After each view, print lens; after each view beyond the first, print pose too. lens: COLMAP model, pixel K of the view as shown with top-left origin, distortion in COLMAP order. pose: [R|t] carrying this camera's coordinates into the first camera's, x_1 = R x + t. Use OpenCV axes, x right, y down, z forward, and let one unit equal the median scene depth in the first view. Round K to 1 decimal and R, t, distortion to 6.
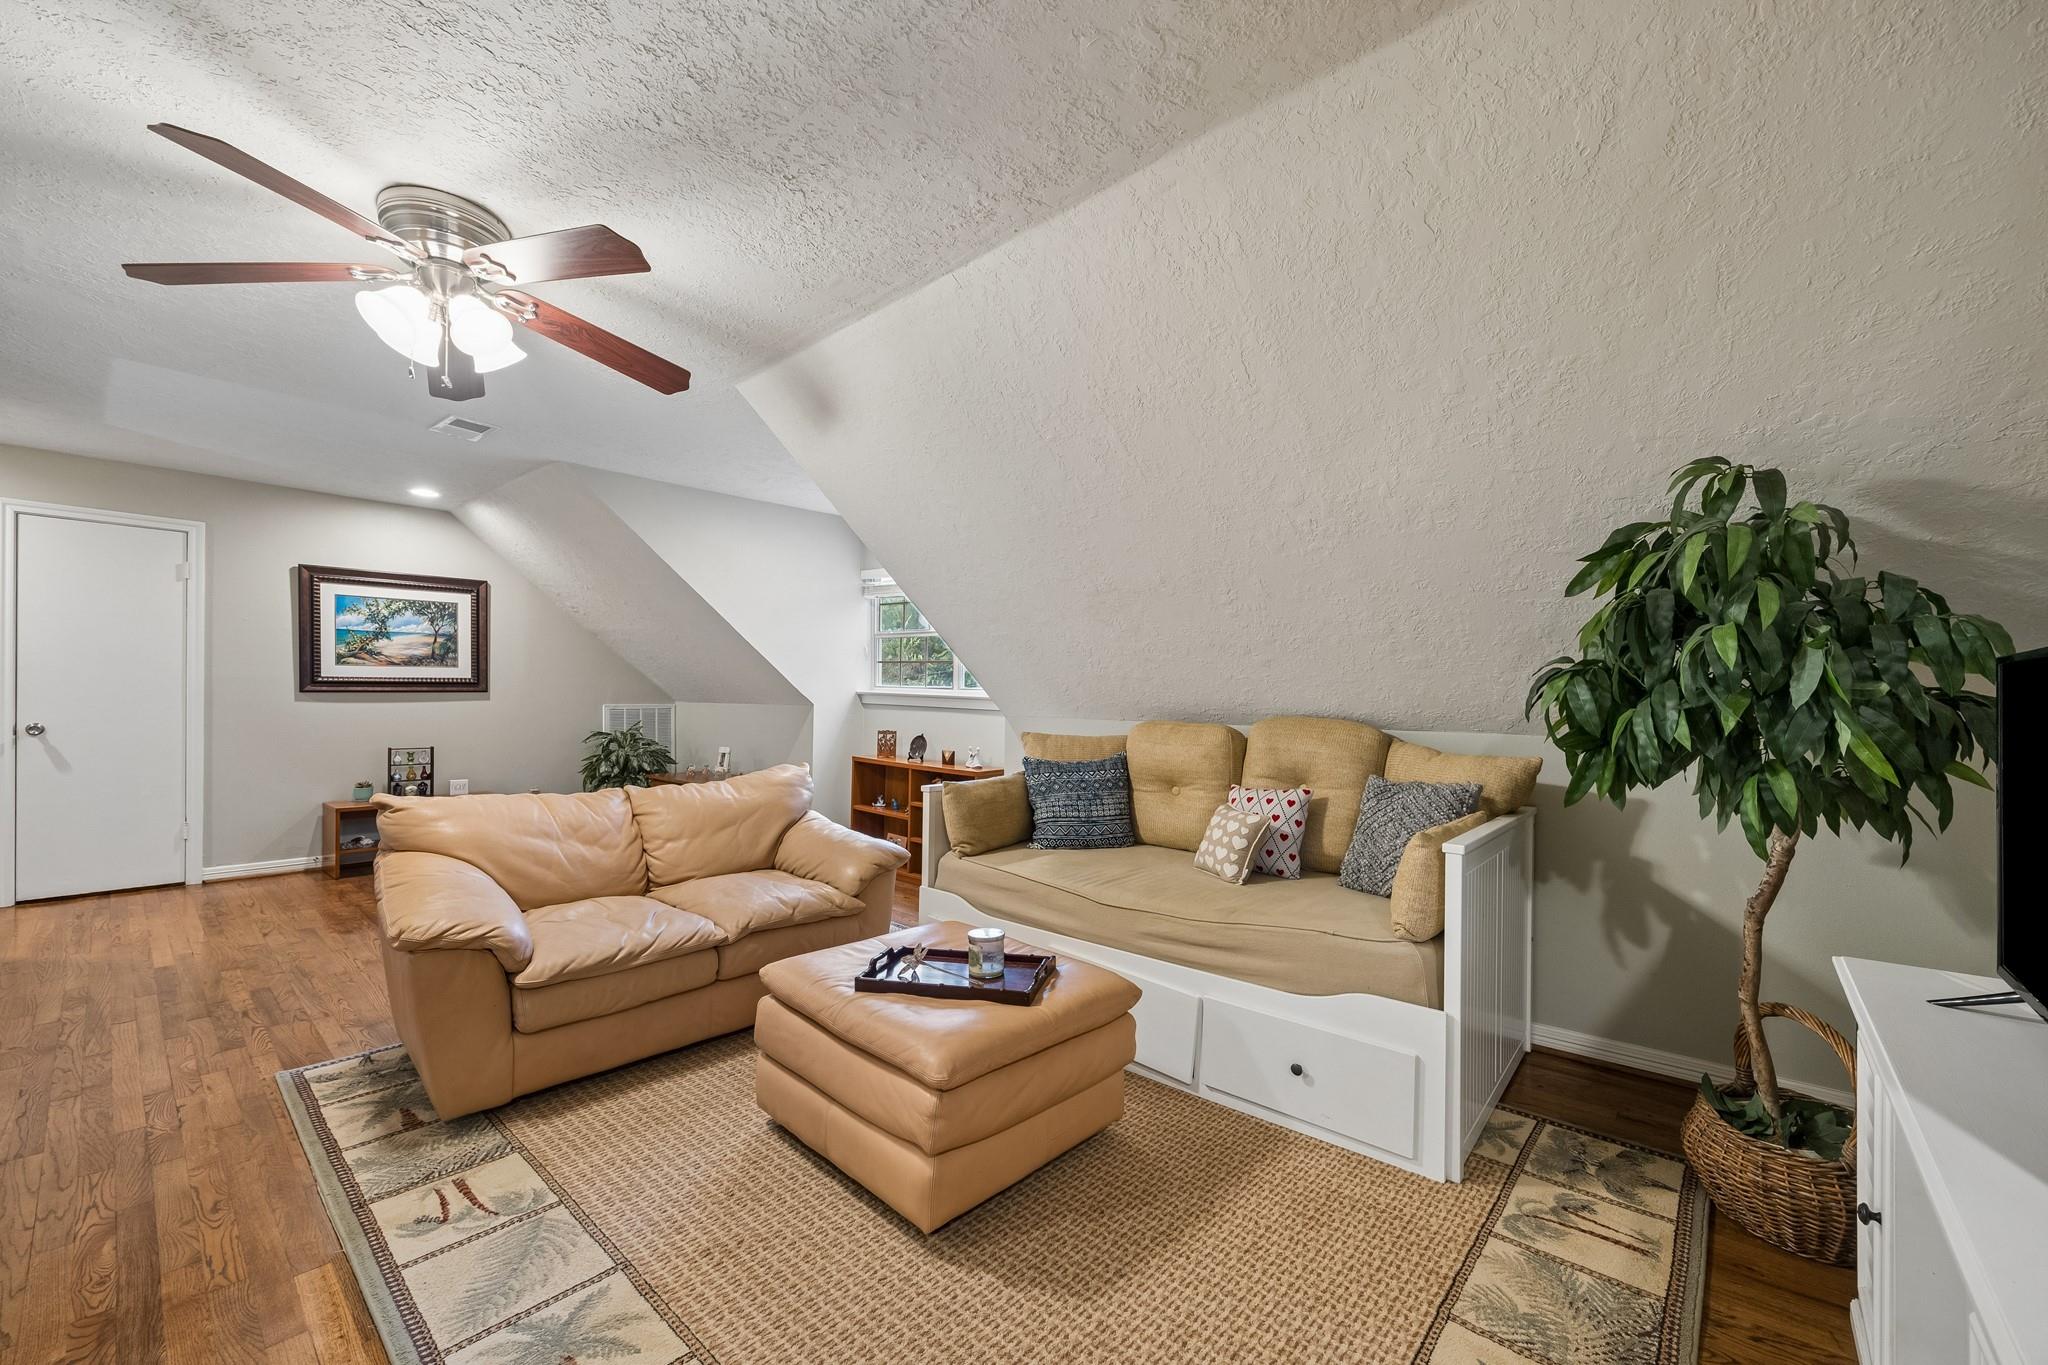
lens RADIAL K [[812.2, 0, 1026.7], [0, 812.2, 694.9], [0, 0, 1]] dist [-0.006976, 0.000307]
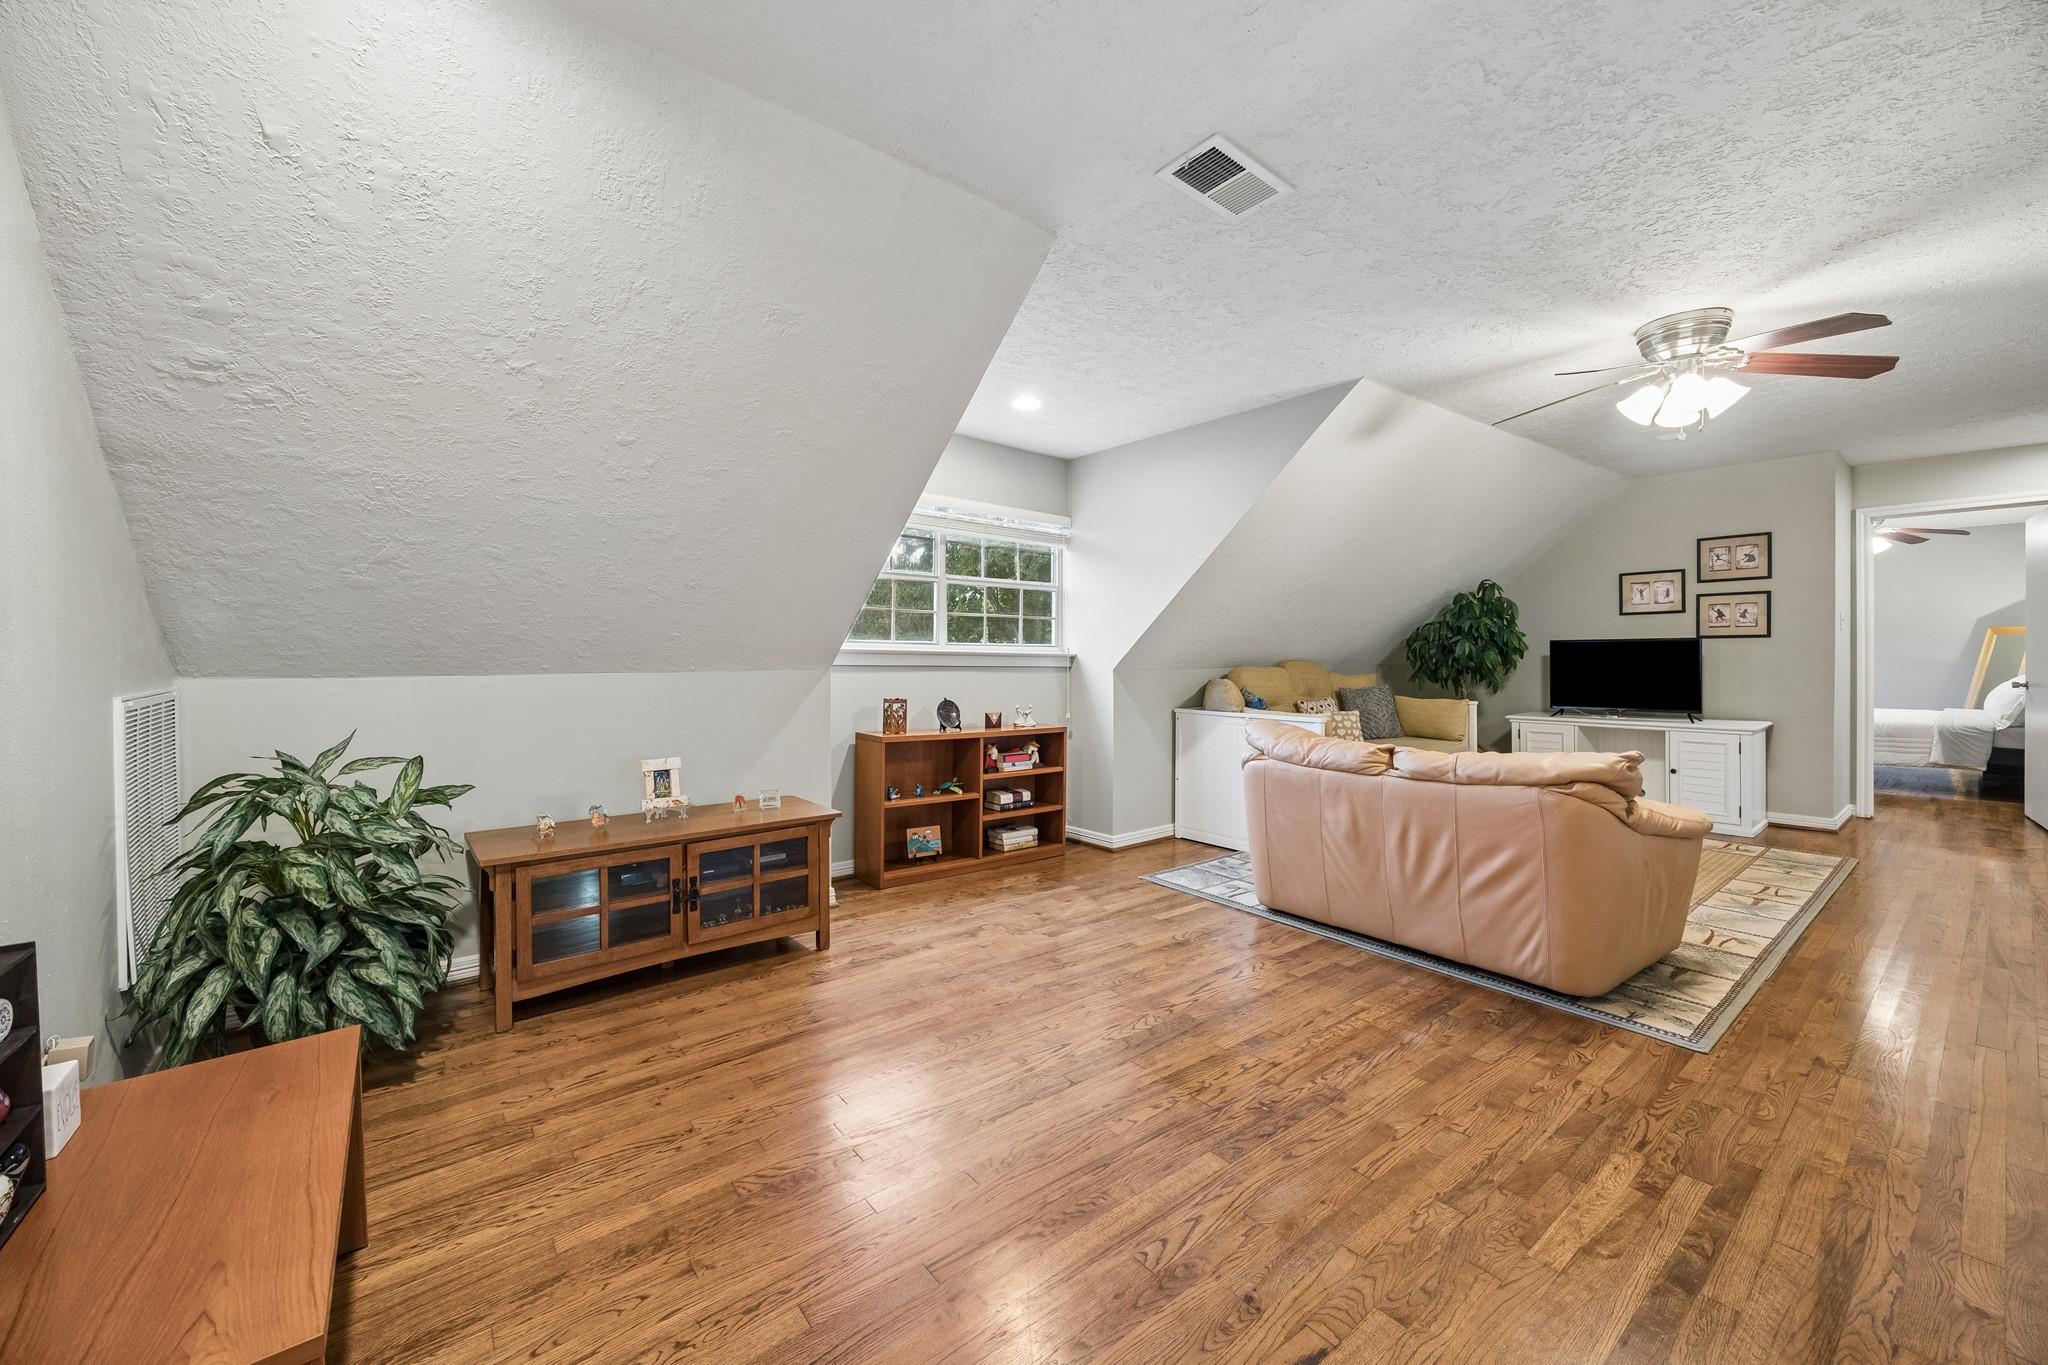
lens RADIAL K [[812.2, 0, 1029.8], [0, 812.2, 665.2], [0, 0, 1]] dist [-0.006976, 0.000307]
pose [[0.165358, -0.030128, 0.985773, -2.100754], [-0.000568, 0.999530, 0.030643, -0.025227], [-0.986233, -0.005627, 0.165263, 1.720218]]
